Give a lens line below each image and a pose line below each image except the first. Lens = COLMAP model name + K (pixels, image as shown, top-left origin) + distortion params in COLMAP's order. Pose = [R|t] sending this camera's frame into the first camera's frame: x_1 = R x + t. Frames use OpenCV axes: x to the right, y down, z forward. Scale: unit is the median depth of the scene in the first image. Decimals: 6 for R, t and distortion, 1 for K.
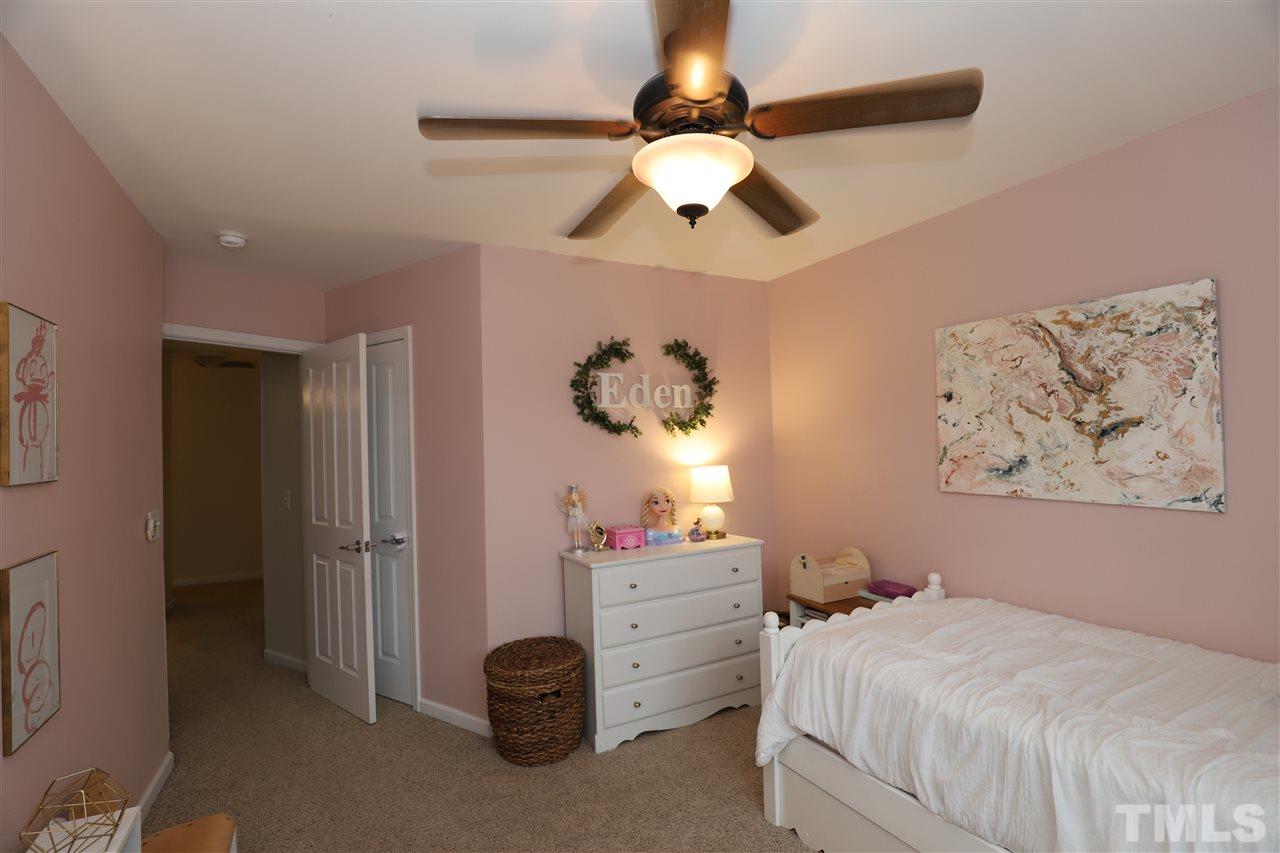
lens RADIAL K [[593.9, 0, 639.4], [0, 593.9, 425.3], [0, 0, 1]] dist [-0.034799, 0.006179]
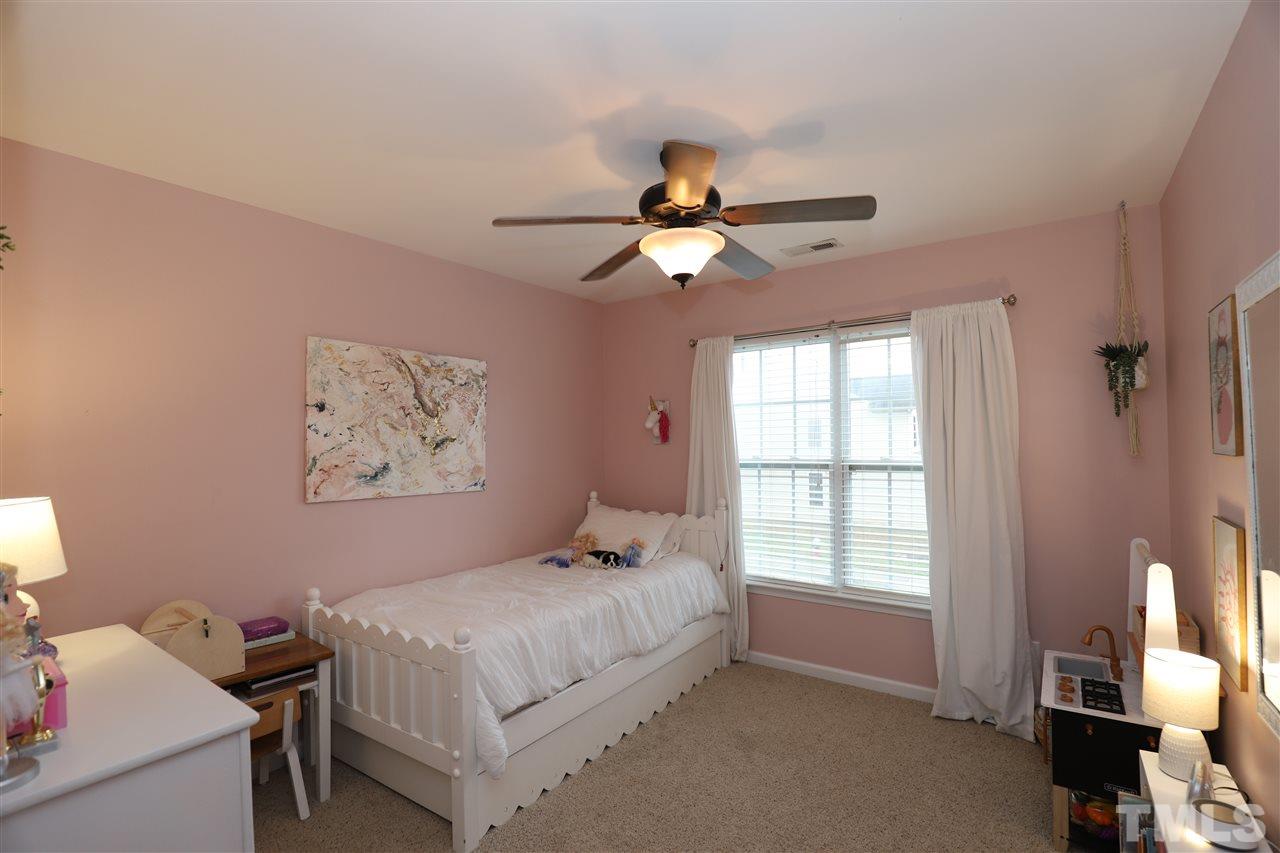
lens RADIAL K [[593.9, 0, 641.6], [0, 593.9, 427.0], [0, 0, 1]] dist [-0.034799, 0.006179]
pose [[-0.452627, 0.062109, 0.889534, -0.697941], [0.003416, 0.997685, -0.067922, 0.063346], [-0.891693, -0.027705, -0.451792, 1.099297]]
